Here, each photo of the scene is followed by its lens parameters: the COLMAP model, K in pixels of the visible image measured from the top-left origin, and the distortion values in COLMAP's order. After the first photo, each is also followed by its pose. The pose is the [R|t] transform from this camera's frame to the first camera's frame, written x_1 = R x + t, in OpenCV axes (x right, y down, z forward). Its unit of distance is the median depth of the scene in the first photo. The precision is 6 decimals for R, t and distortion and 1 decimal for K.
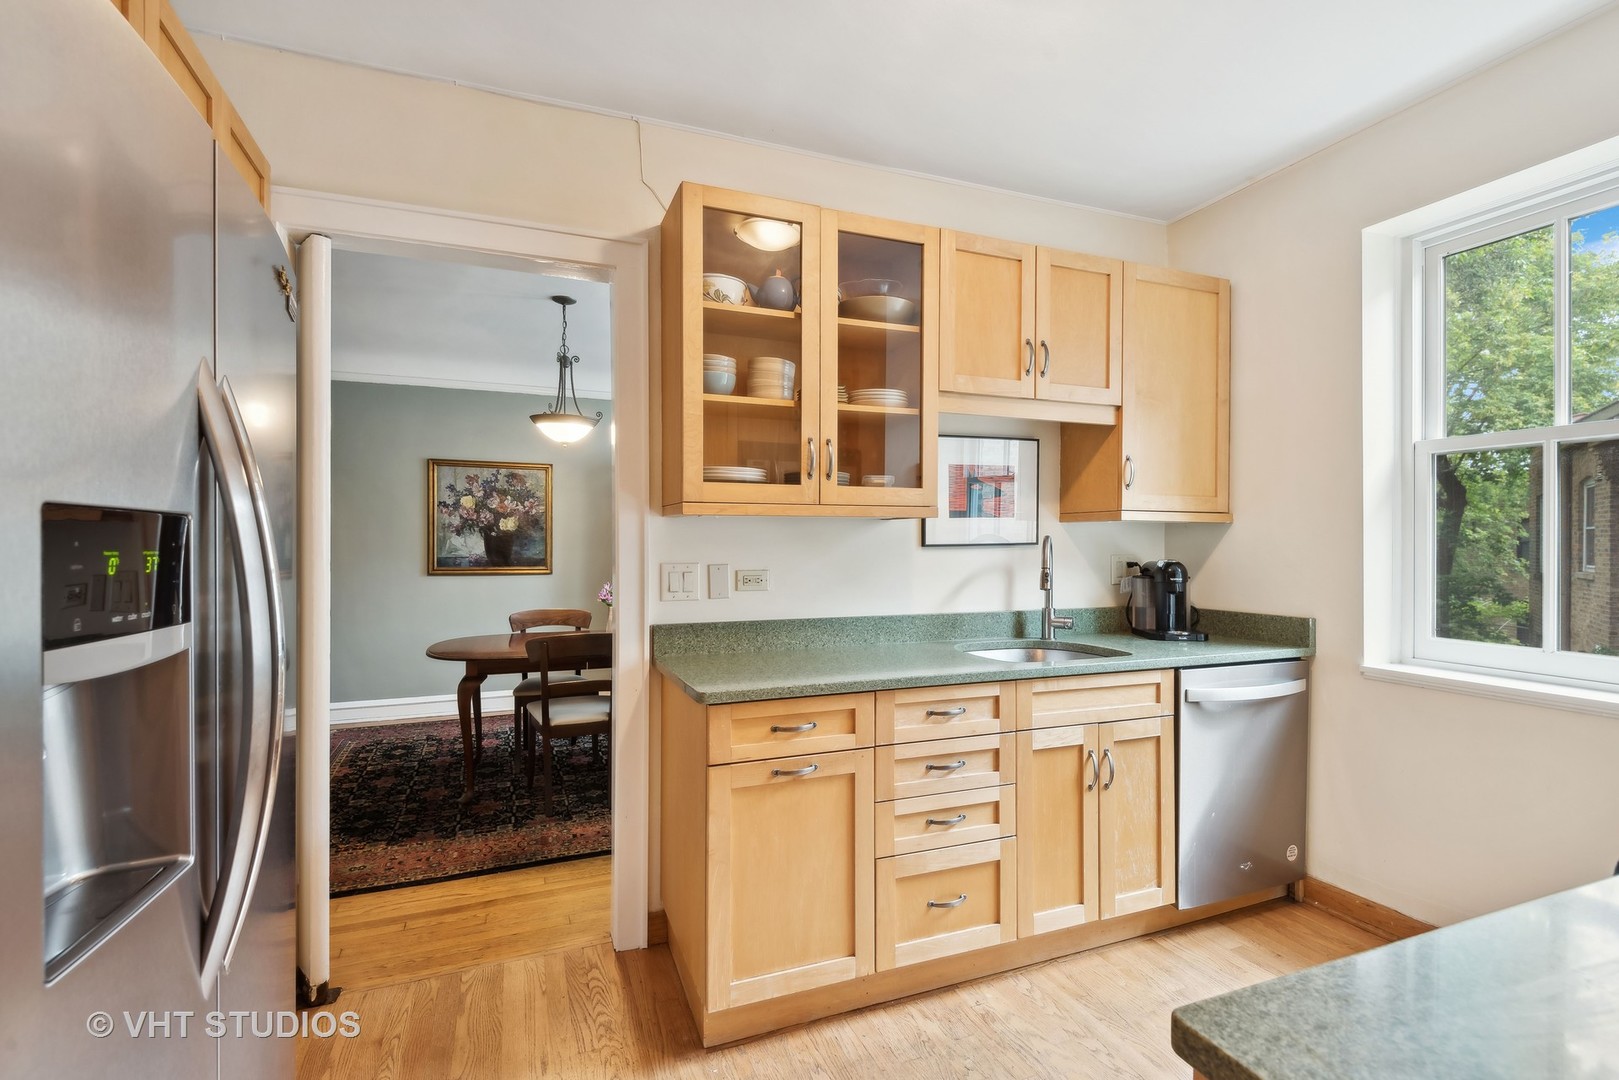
lens RADIAL K [[746.8, 0, 810.4], [0, 746.8, 544.5], [0, 0, 1]] dist [0.022837, -0.012173]
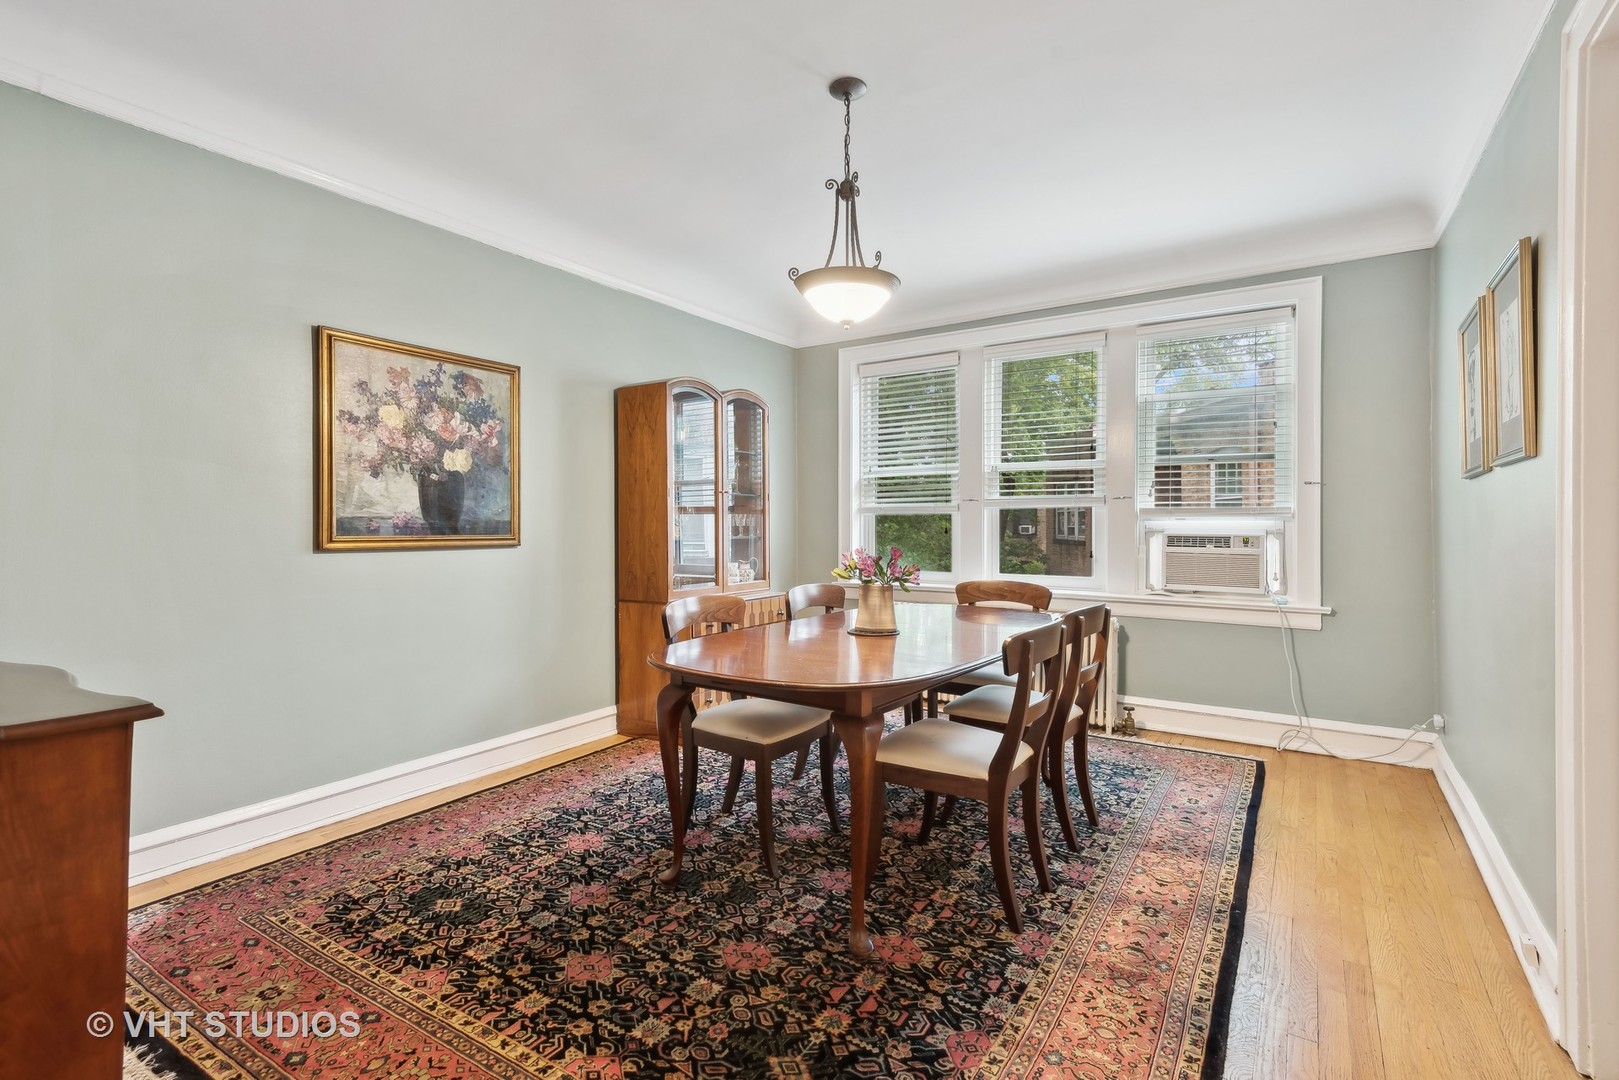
lens RADIAL K [[746.8, 0, 823.6], [0, 746.8, 524.5], [0, 0, 1]] dist [0.022837, -0.012173]
pose [[0.819697, -0.000397, 0.572797, -0.510106], [0.000321, 1.000000, 0.000233, 0.022110], [-0.572797, -0.000007, 0.819697, 0.369043]]
